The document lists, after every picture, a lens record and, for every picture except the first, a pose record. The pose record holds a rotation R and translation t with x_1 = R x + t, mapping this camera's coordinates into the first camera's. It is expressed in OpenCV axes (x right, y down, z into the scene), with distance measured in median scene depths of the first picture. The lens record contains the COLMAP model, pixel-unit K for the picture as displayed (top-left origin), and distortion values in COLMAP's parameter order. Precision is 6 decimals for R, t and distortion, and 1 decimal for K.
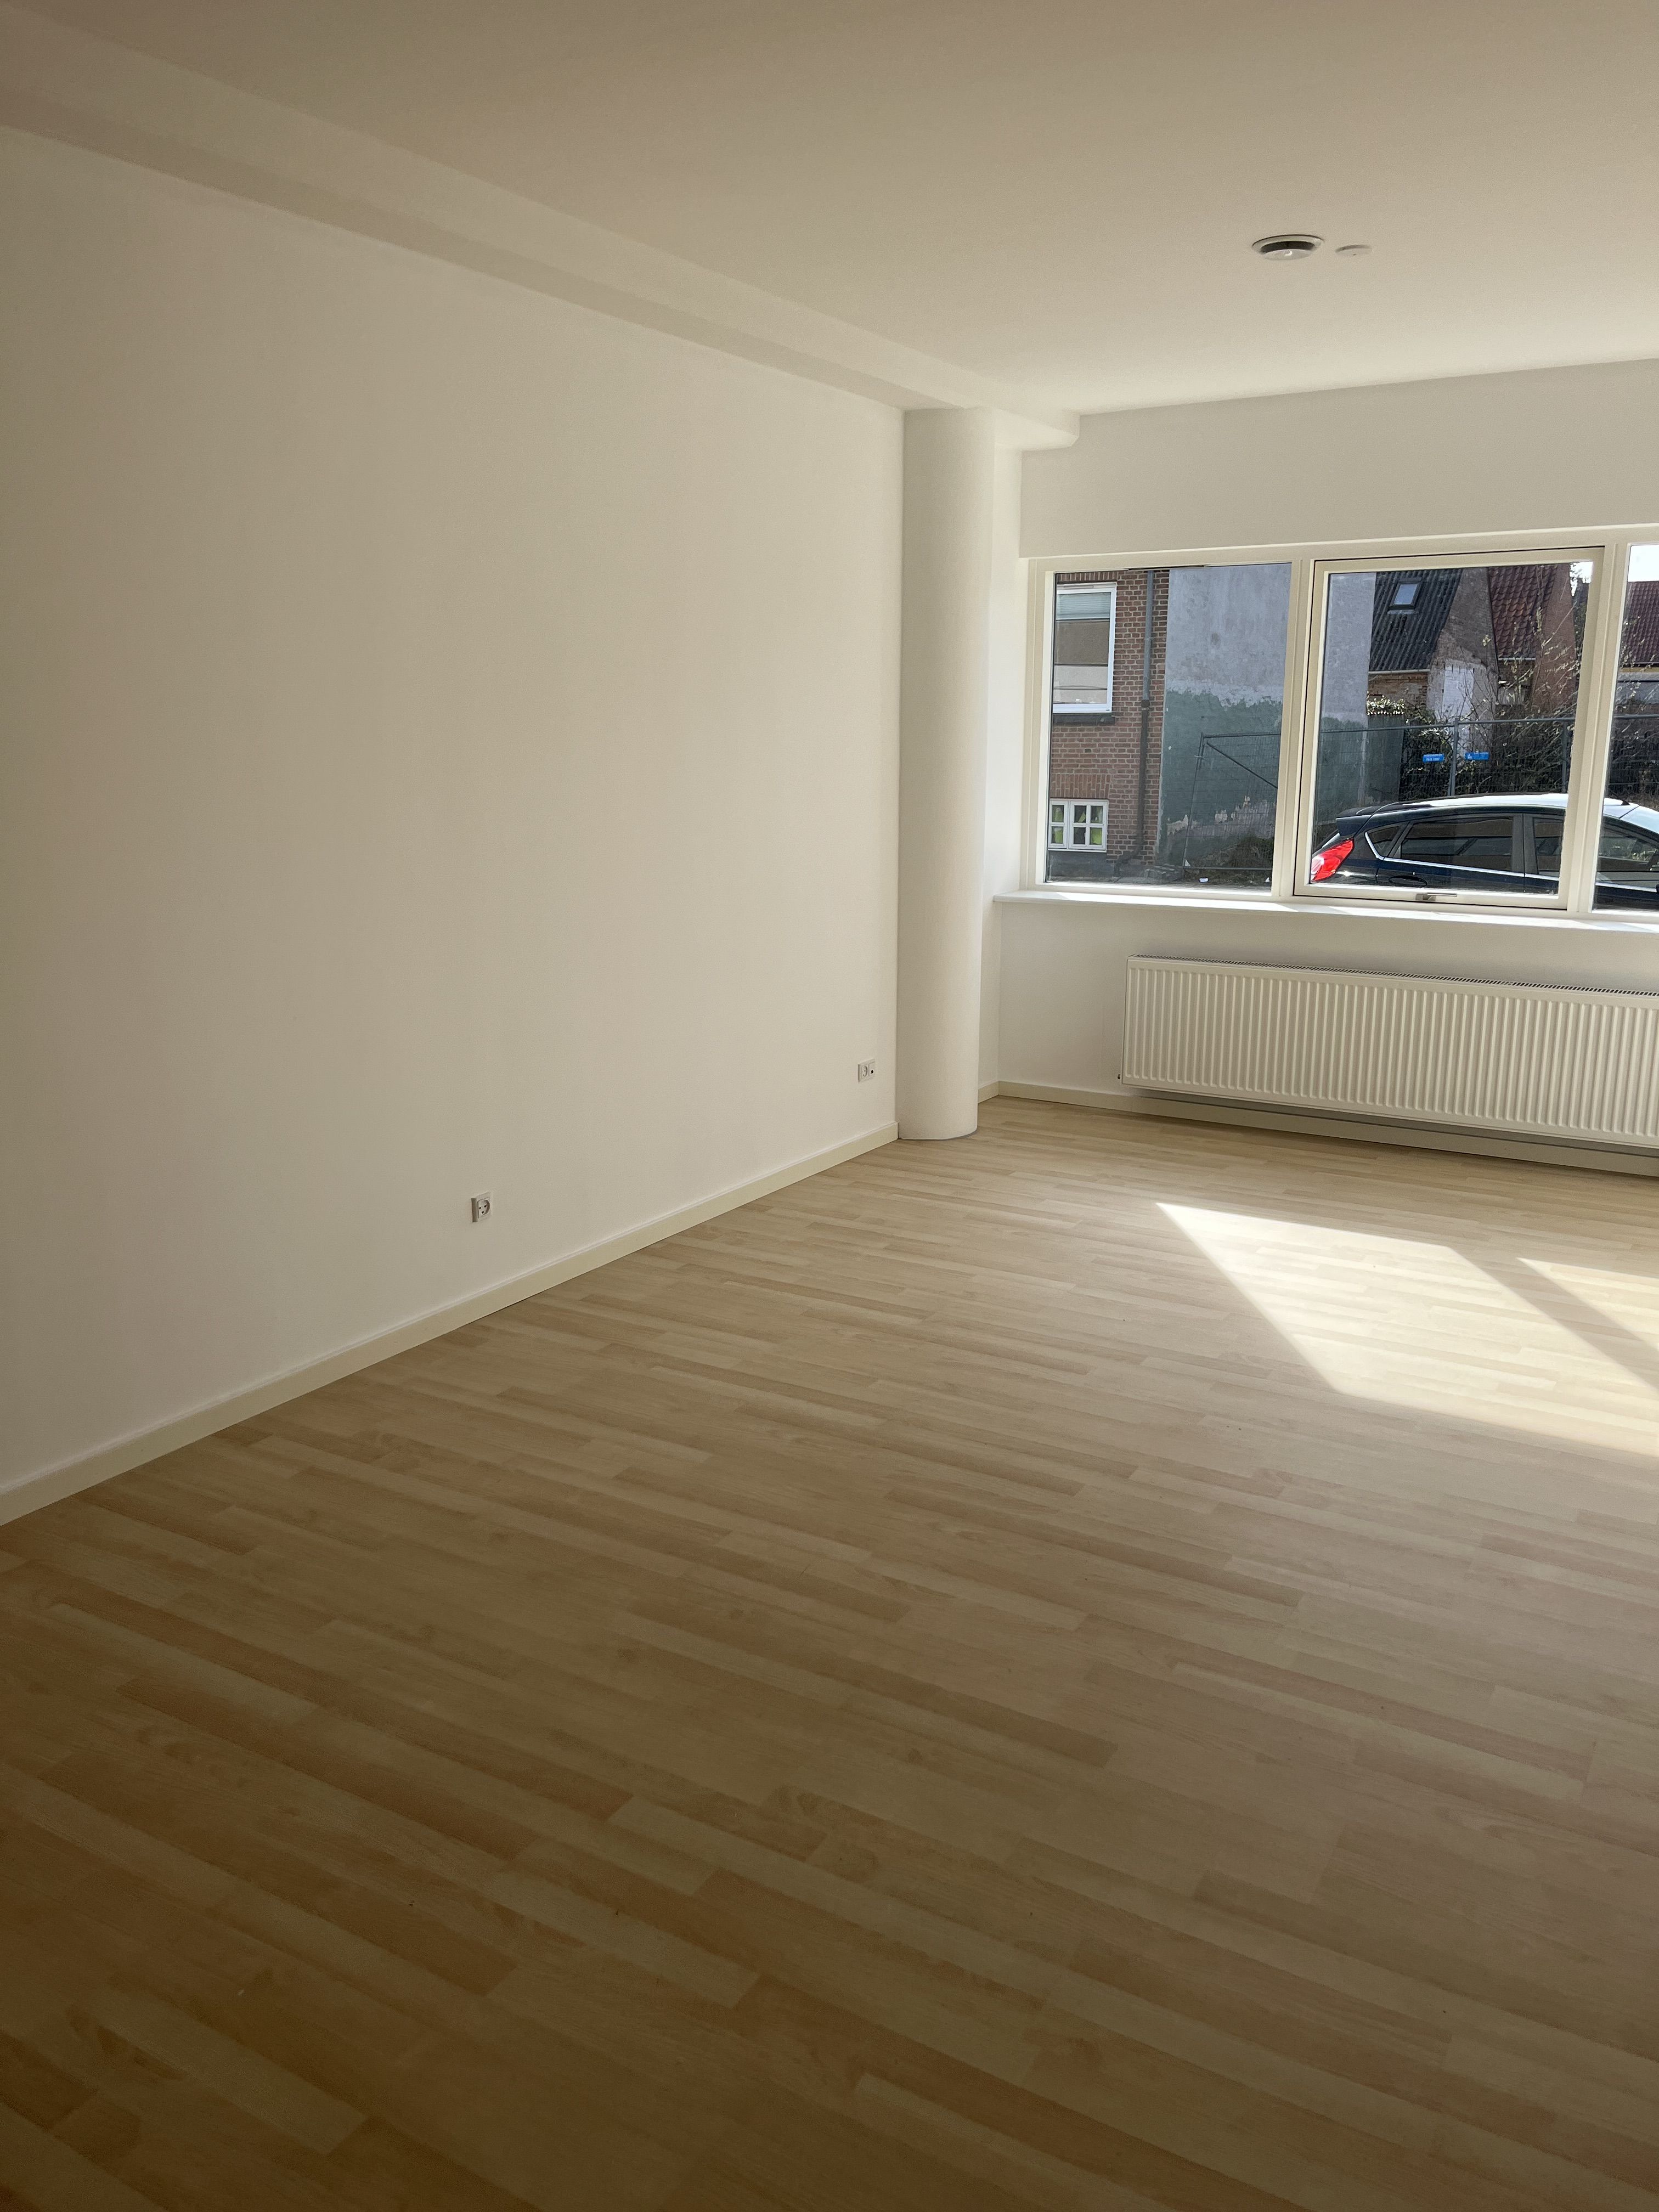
lens RADIAL K [[1674.0, 0, 839.6], [0, 1674.0, 1094.1], [0, 0, 1]] dist [0.060415, -0.082220]
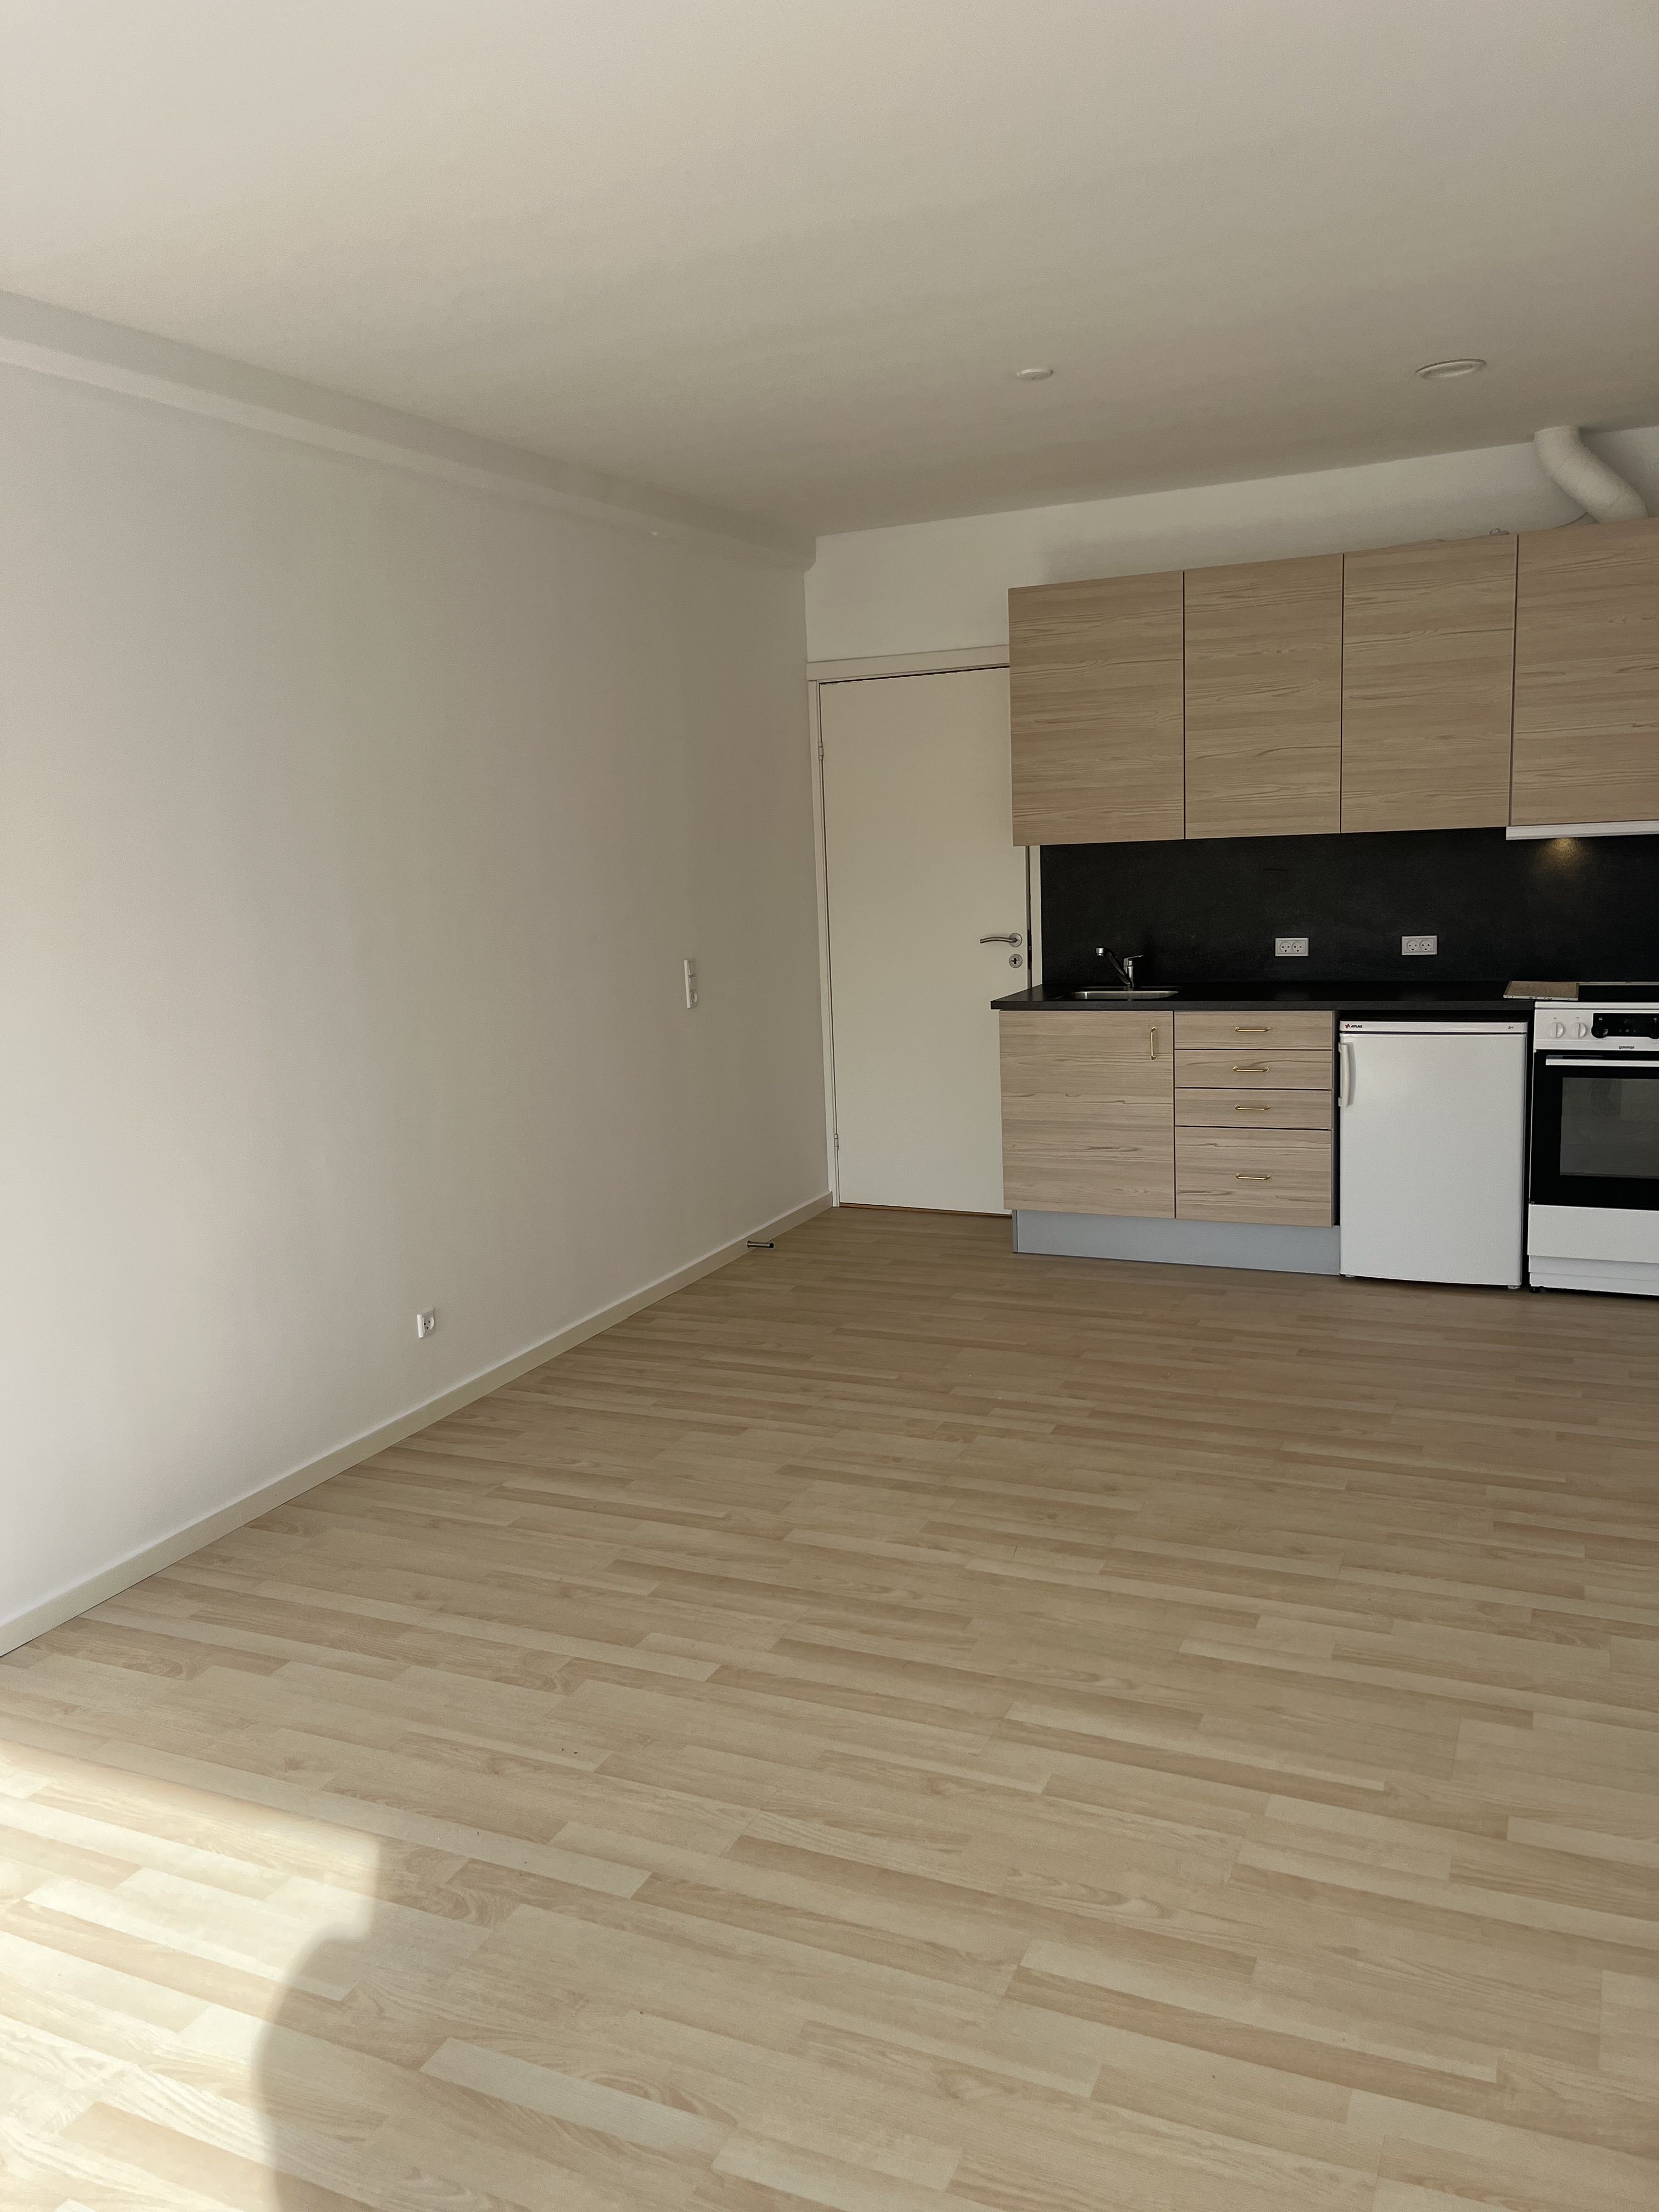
lens RADIAL K [[1674.0, 0, 820.4], [0, 1674.0, 1113.0], [0, 0, 1]] dist [0.060415, -0.082220]
pose [[-0.993953, 0.059865, -0.092047, 0.164946], [0.020535, 0.924855, 0.379764, -0.362003], [0.107865, 0.375578, -0.920493, 1.566021]]
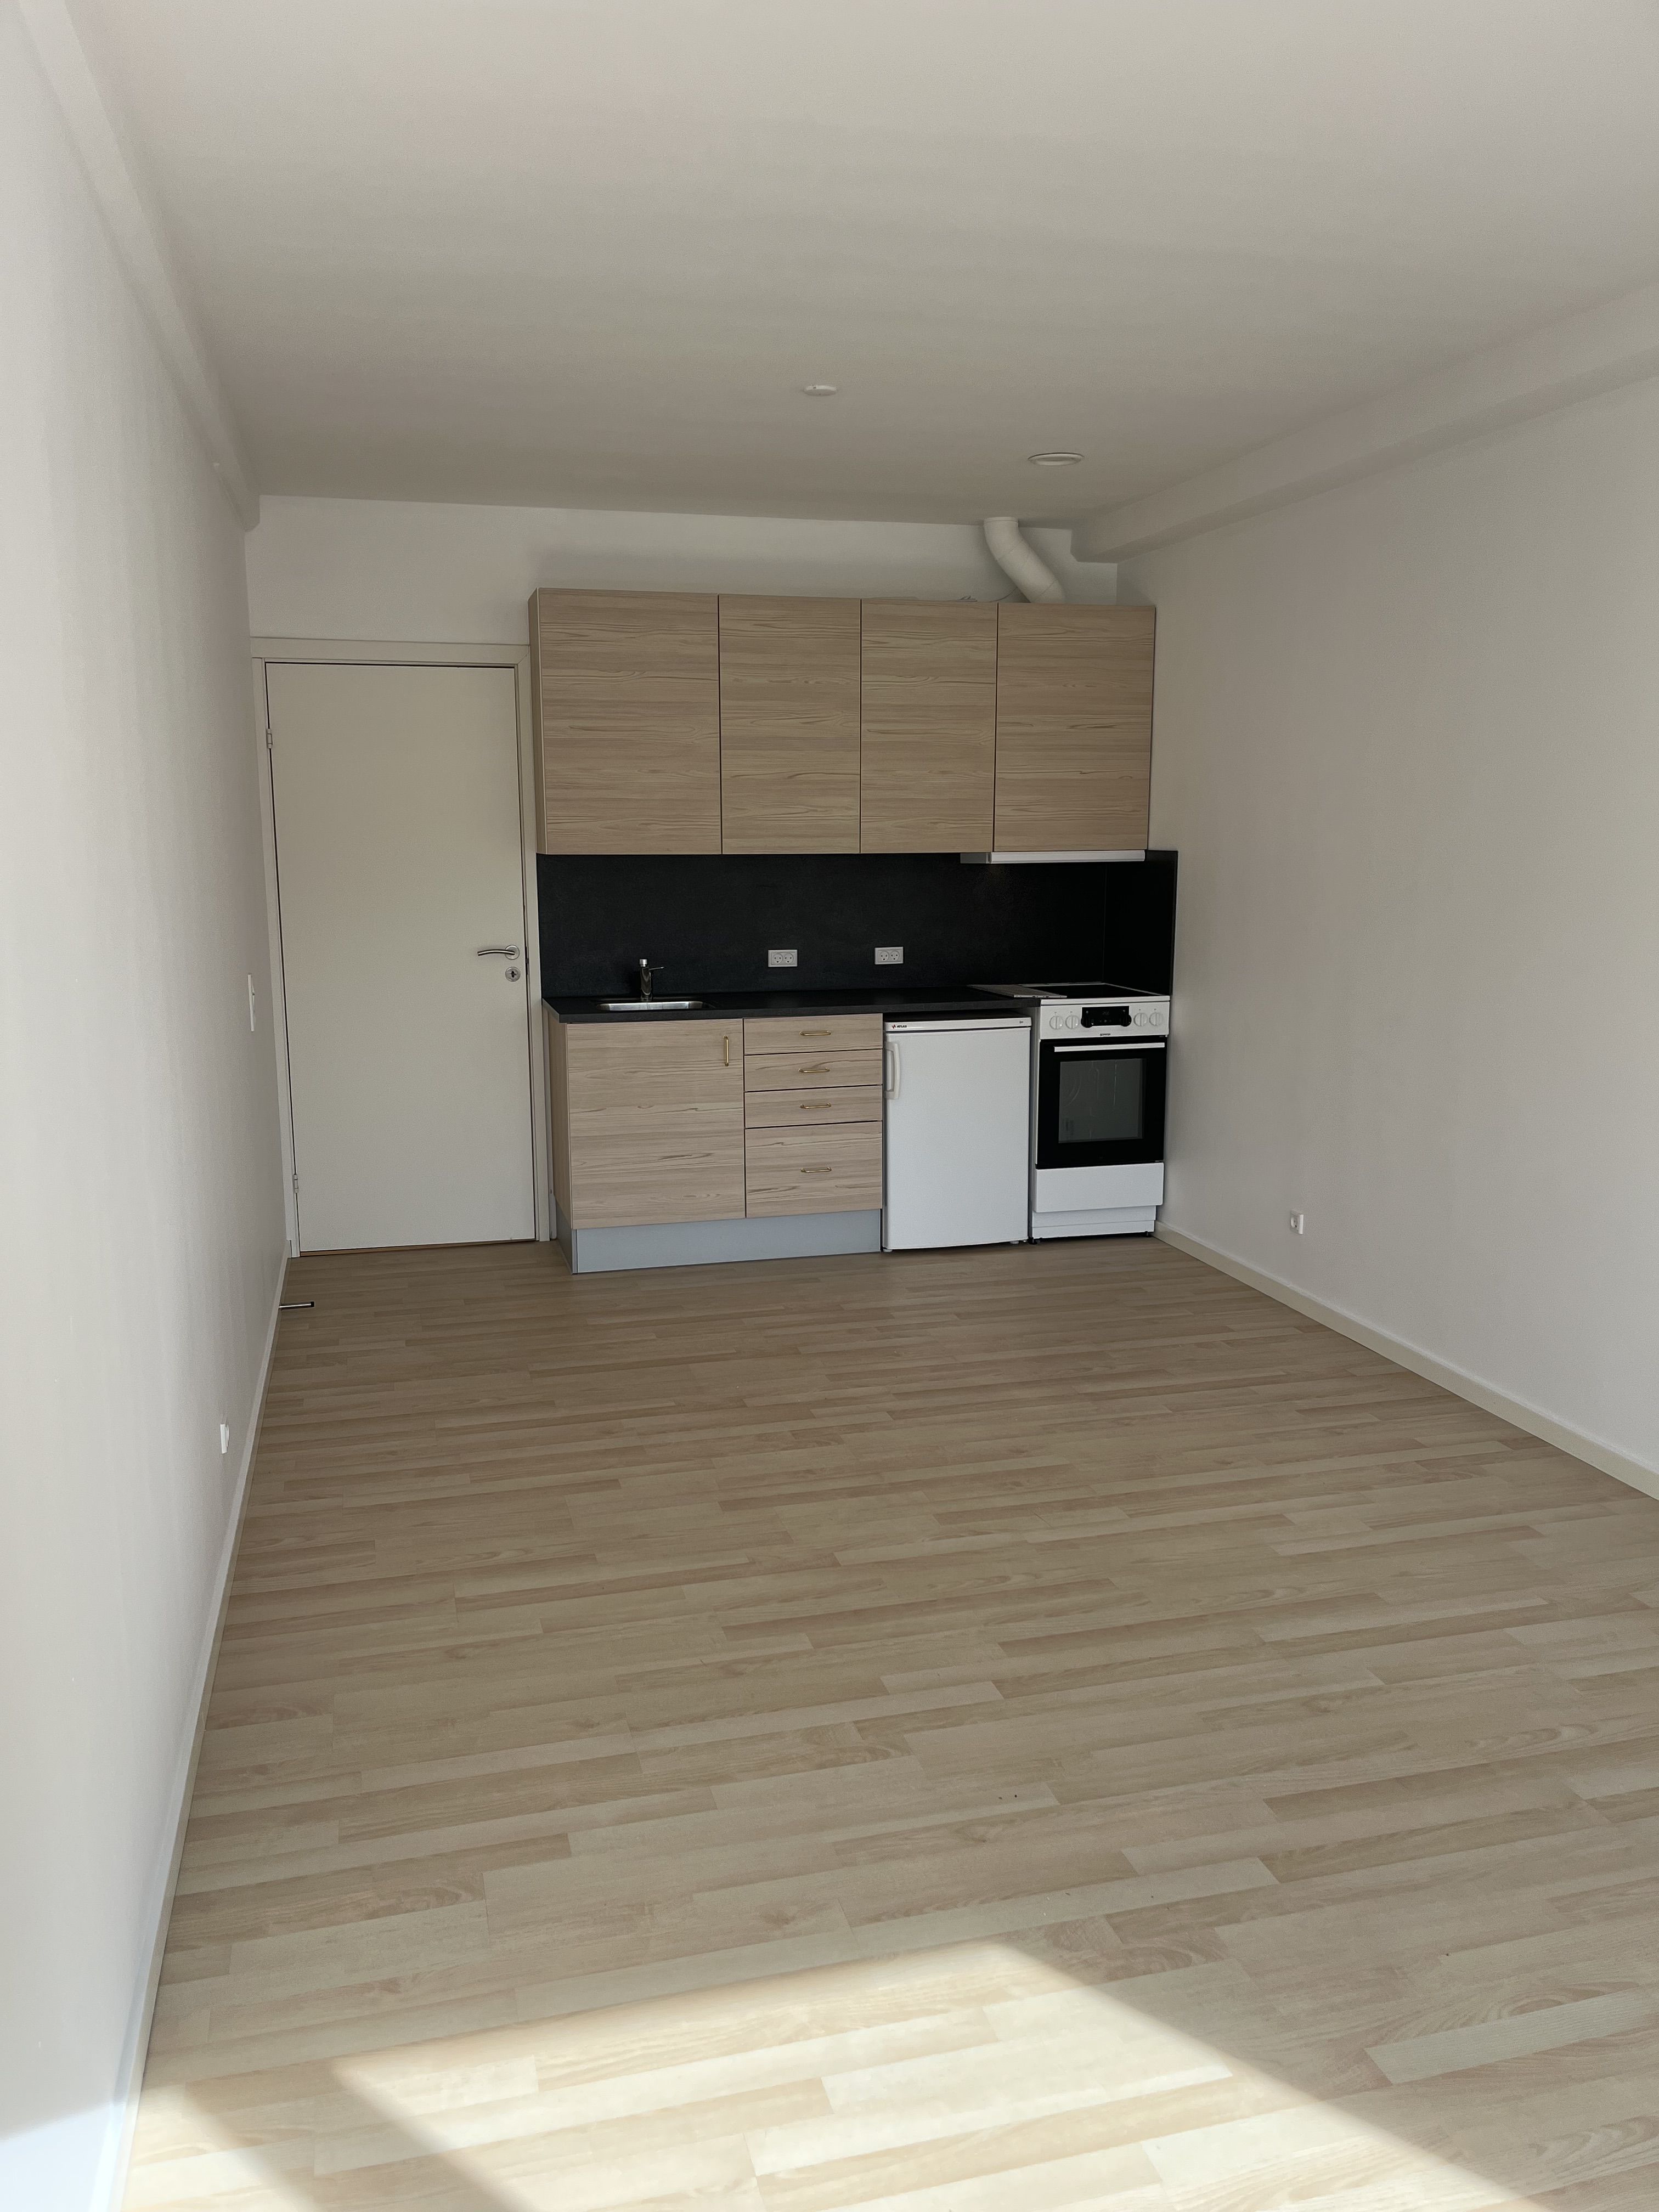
lens RADIAL K [[1674.0, 0, 814.9], [0, 1674.0, 1120.7], [0, 0, 1]] dist [0.060415, -0.082220]
pose [[-0.703086, 0.124839, -0.700061, 0.744339], [-0.152744, 0.934978, 0.320134, -0.291165], [0.694507, 0.332011, -0.638301, 1.264442]]
